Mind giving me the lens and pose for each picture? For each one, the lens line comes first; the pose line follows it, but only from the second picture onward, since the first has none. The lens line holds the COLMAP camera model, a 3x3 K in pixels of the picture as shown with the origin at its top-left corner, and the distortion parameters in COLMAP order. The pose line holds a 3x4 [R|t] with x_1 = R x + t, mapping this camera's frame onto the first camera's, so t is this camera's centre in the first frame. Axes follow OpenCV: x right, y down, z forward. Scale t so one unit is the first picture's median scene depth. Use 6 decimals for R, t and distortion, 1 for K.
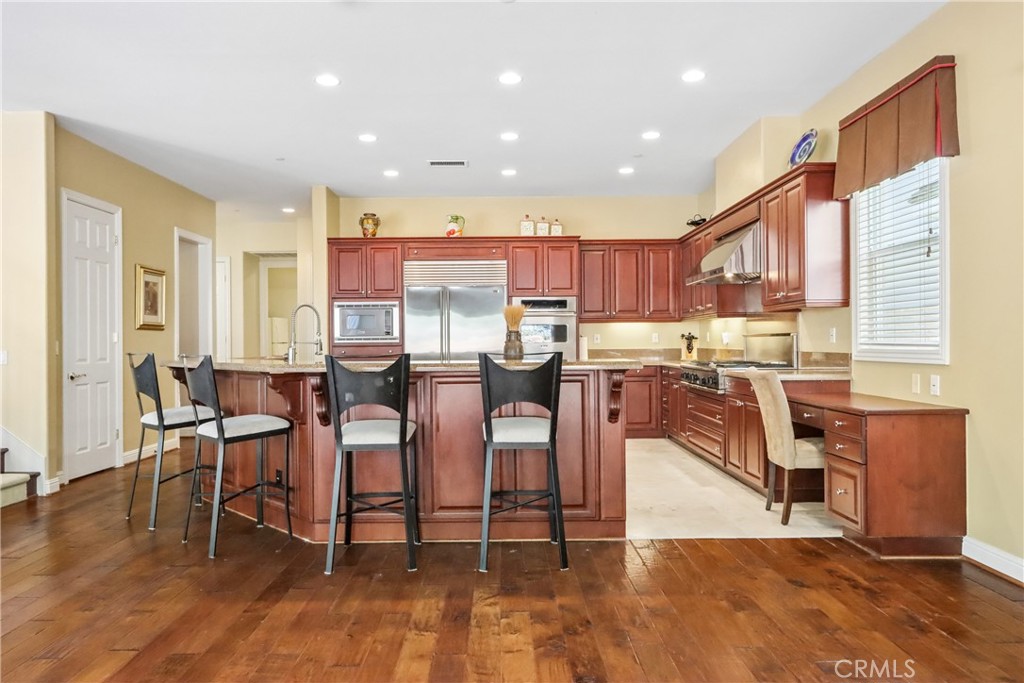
lens RADIAL K [[687.1, 0, 513.5], [0, 687.1, 344.7], [0, 0, 1]] dist [-0.001161, -0.003088]
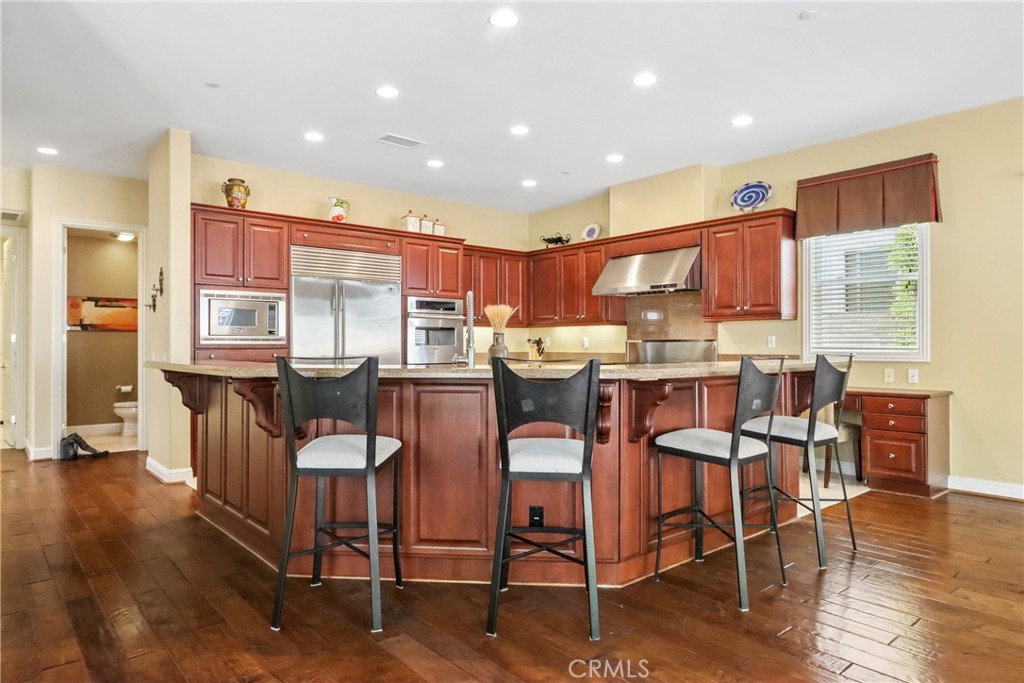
lens RADIAL K [[630.7, 0, 510.0], [0, 630.7, 339.0], [0, 0, 1]] dist [-0.006270, -0.000563]
pose [[0.760257, 0.012836, 0.649496, -0.449473], [-0.003020, 0.999864, -0.016226, 0.001793], [-0.649616, 0.010374, 0.760192, 0.262637]]
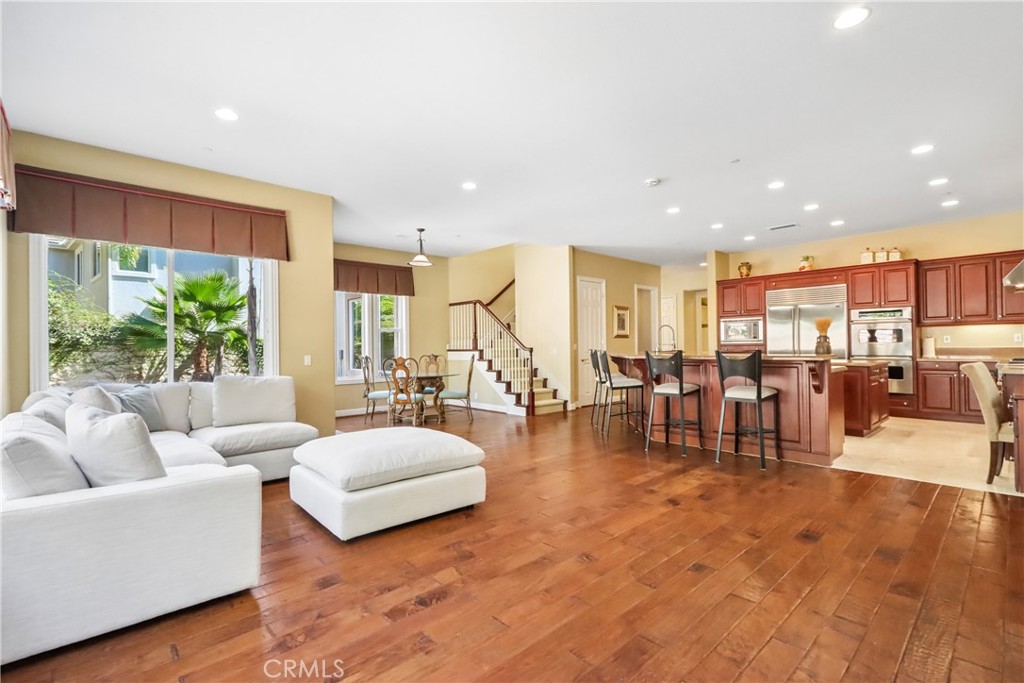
lens RADIAL K [[470.4, 0, 505.2], [0, 470.4, 342.5], [0, 0, 1]] dist [0.005057, -0.000908]
pose [[0.665109, -0.005577, -0.746726, 0.243982], [0.004471, 0.999984, -0.003485, -0.003608], [0.746733, -0.001021, 0.665123, -0.150040]]
